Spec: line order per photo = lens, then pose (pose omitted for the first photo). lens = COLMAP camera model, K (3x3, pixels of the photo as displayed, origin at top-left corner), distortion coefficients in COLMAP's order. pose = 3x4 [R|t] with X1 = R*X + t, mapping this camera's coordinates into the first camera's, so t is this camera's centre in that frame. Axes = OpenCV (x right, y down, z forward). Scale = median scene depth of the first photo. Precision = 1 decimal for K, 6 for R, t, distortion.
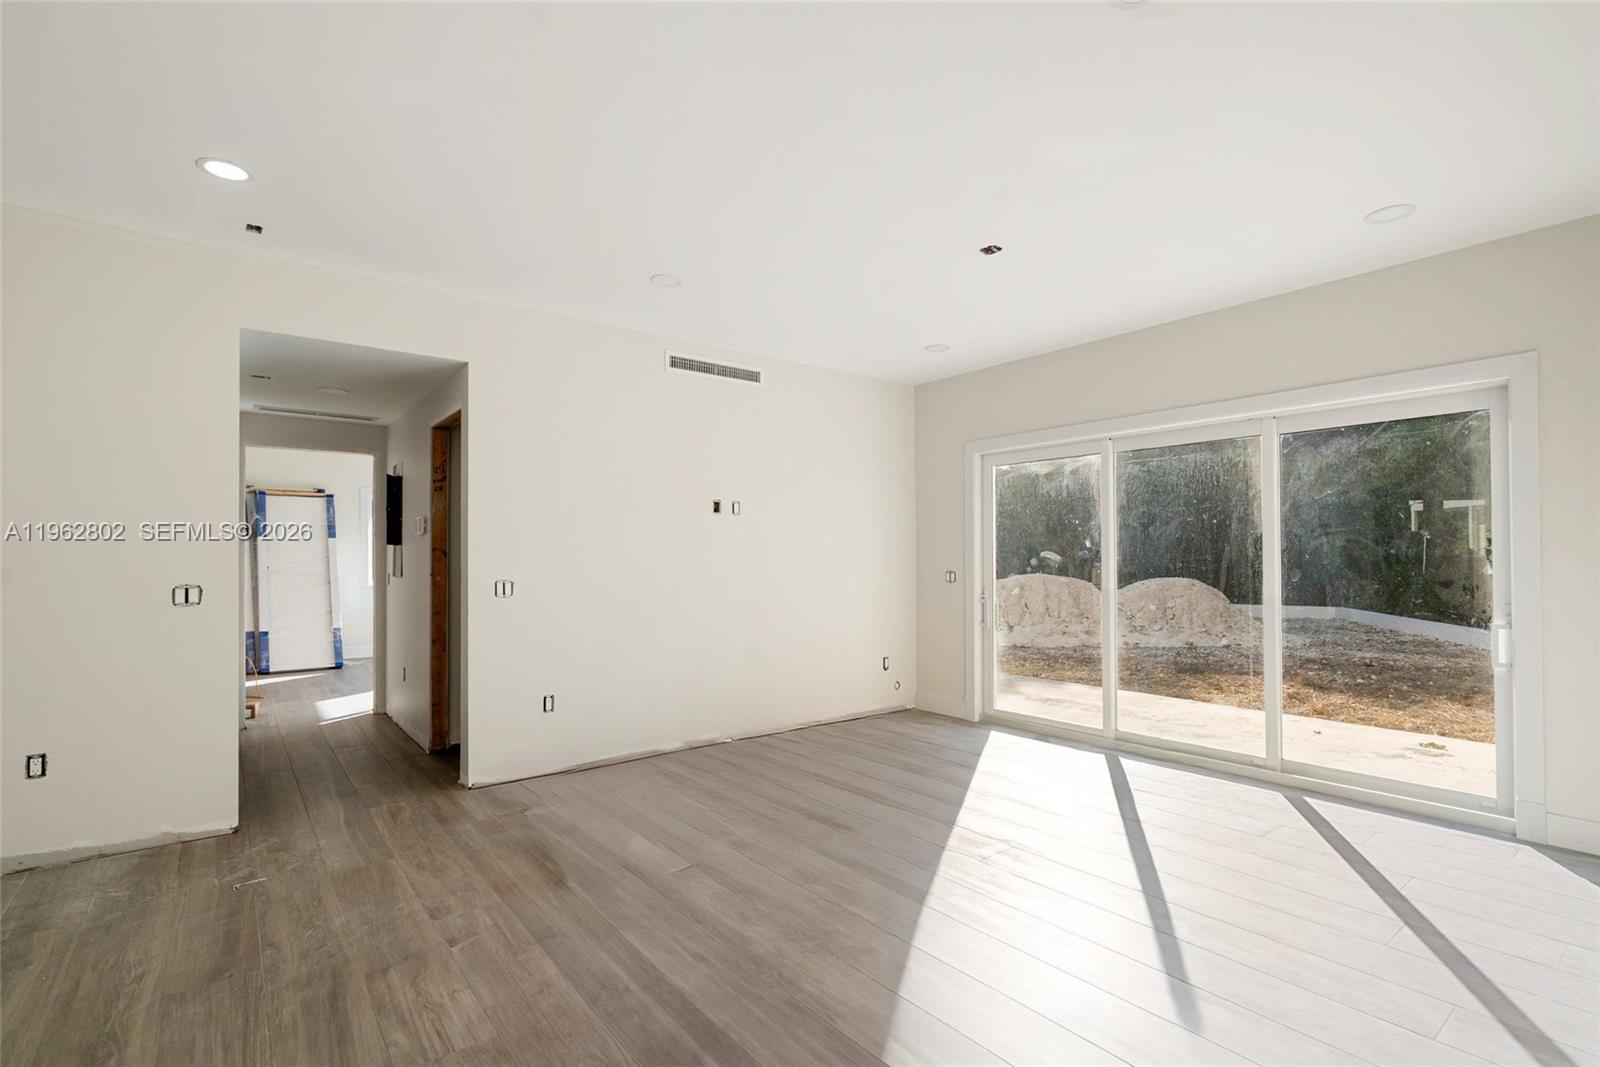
lens RADIAL K [[734.9, 0, 798.4], [0, 734.9, 538.4], [0, 0, 1]] dist [-0.003507, -0.000155]
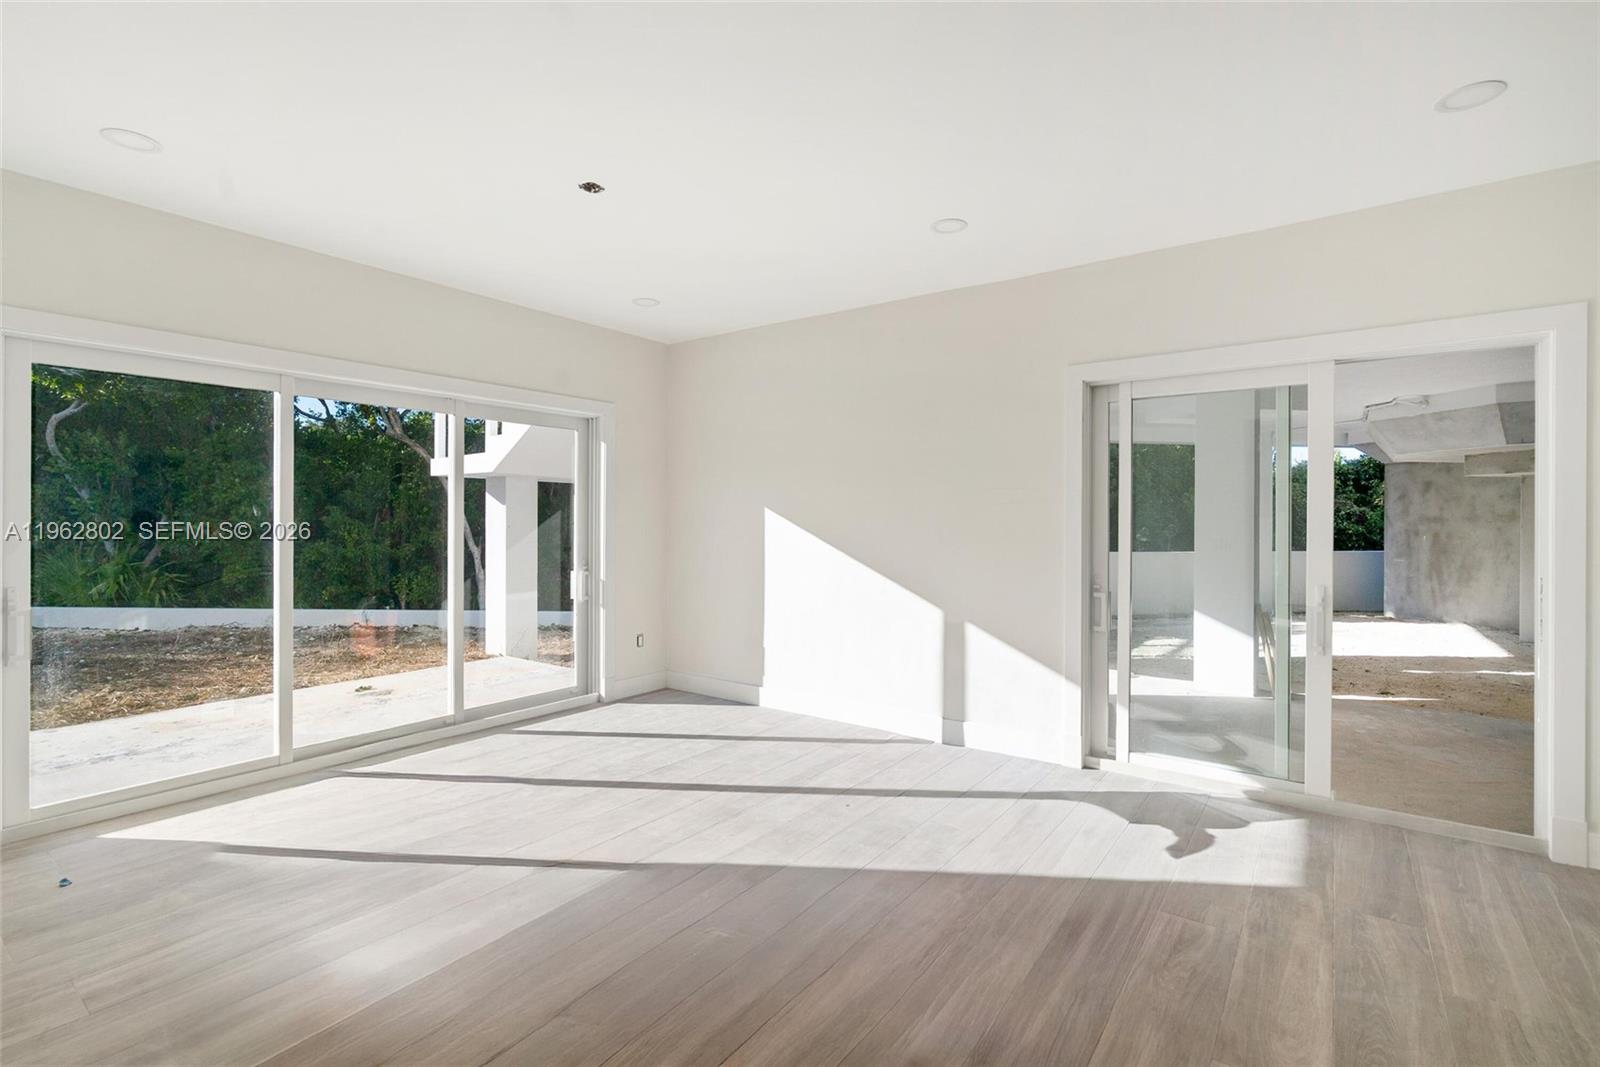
lens RADIAL K [[734.9, 0, 798.5], [0, 734.9, 528.3], [0, 0, 1]] dist [-0.003507, -0.000155]
pose [[-0.277032, -0.014091, 0.960758, -0.520322], [-0.035589, 0.999357, 0.004395, 0.000973], [-0.960202, -0.032974, -0.277355, 0.780044]]
